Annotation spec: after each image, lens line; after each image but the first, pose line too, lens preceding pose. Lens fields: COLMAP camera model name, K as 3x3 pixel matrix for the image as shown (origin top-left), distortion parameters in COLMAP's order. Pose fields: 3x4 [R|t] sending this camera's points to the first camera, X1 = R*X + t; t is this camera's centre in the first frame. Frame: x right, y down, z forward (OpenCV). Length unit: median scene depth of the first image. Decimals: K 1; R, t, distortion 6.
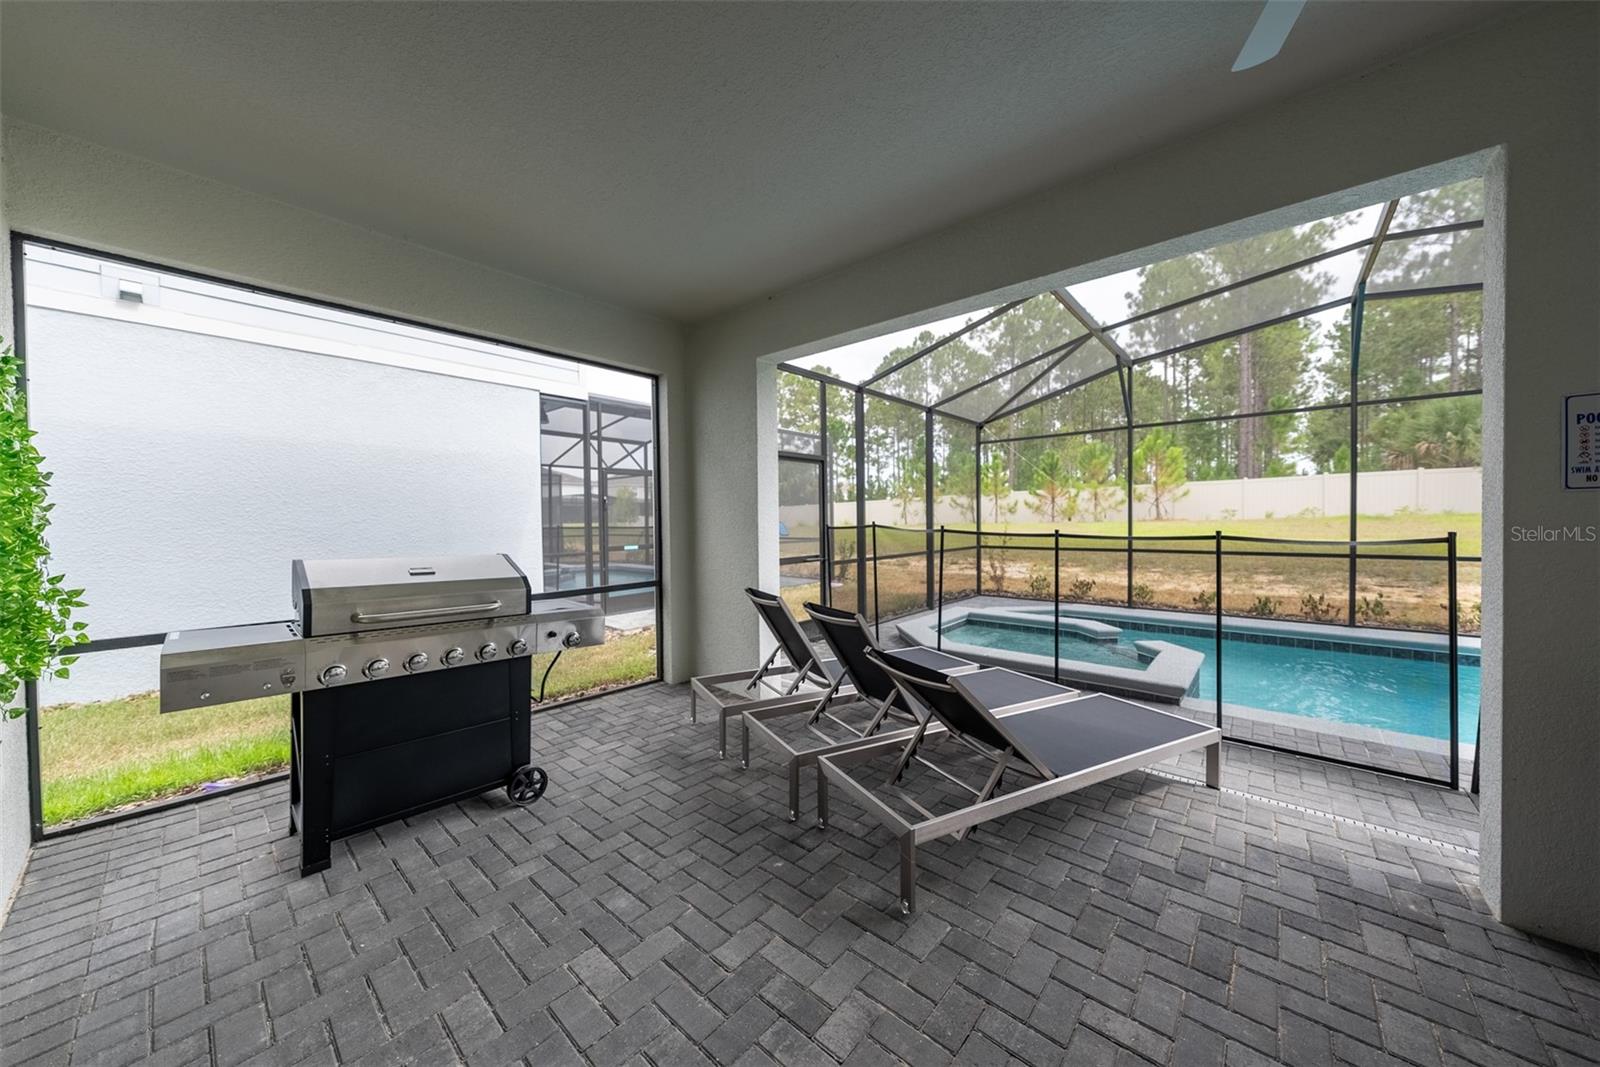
lens RADIAL K [[564.5, 0, 800.0], [0, 564.5, 533.5], [0, 0, 1]] dist [-0.000791, -0.000065]
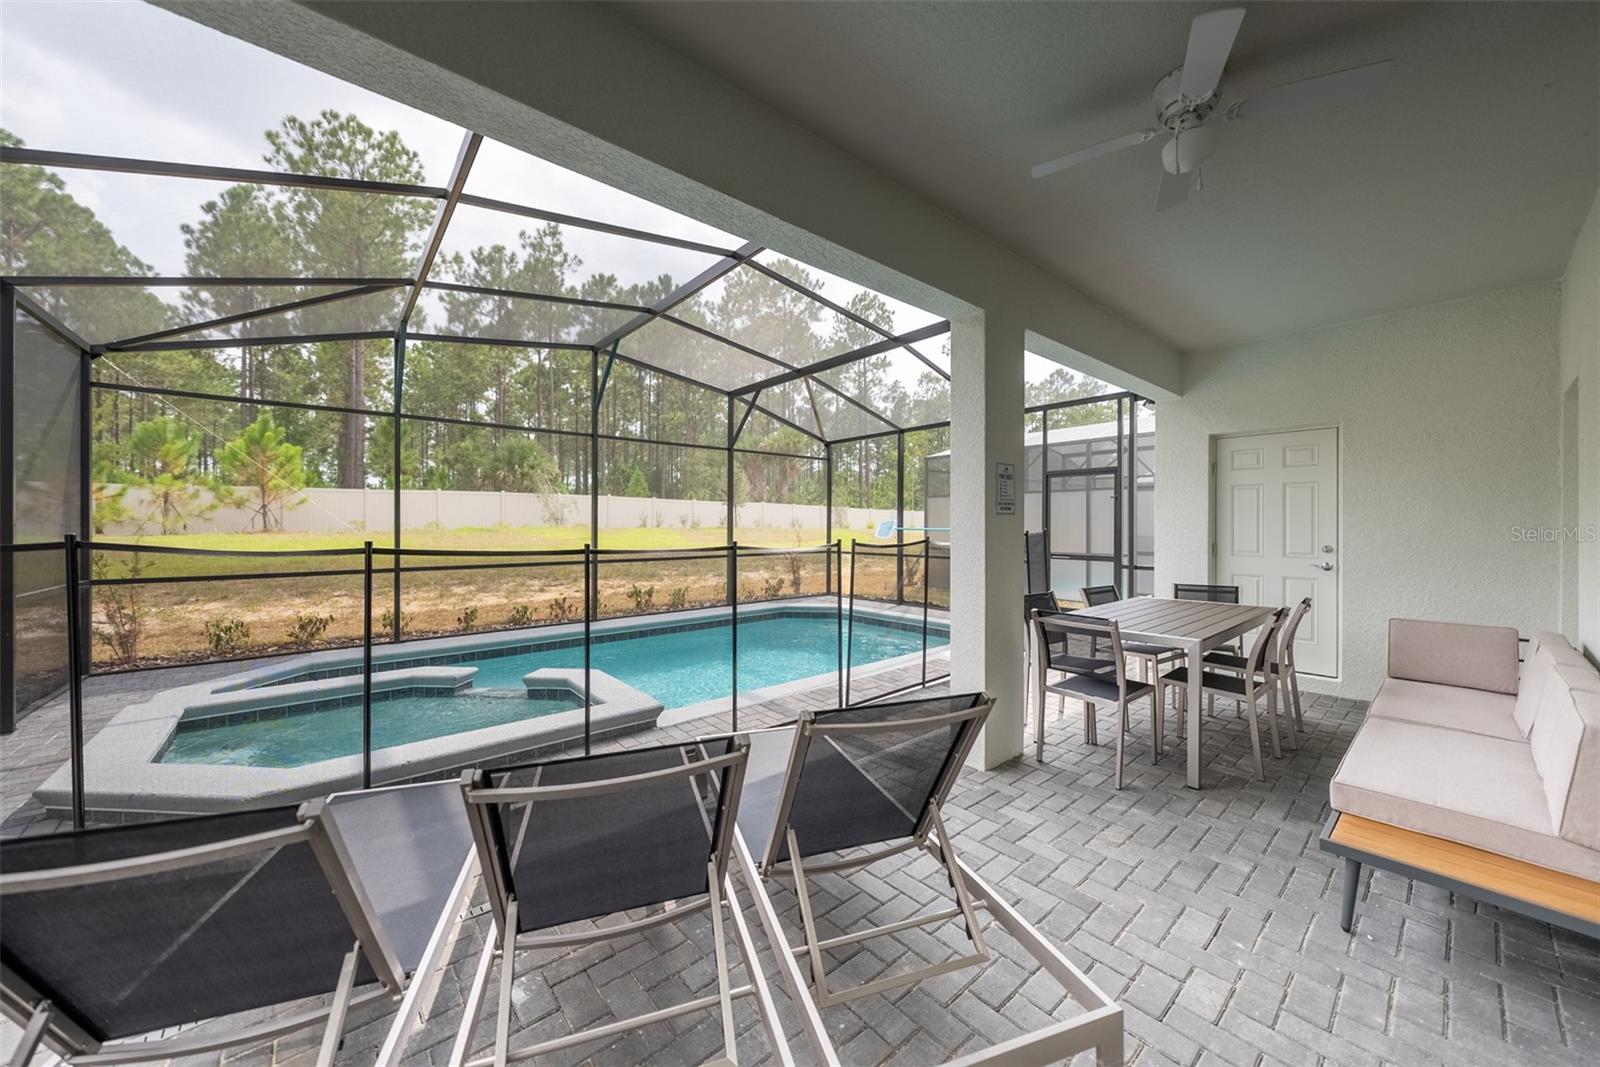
lens RADIAL K [[564.5, 0, 800.0], [0, 564.5, 533.5], [0, 0, 1]] dist [-0.000791, -0.000065]
pose [[0.137085, -0.001606, 0.990558, -0.080366], [0.022862, 0.999737, -0.001543, -0.004578], [-0.990295, 0.022858, 0.137085, 0.210212]]
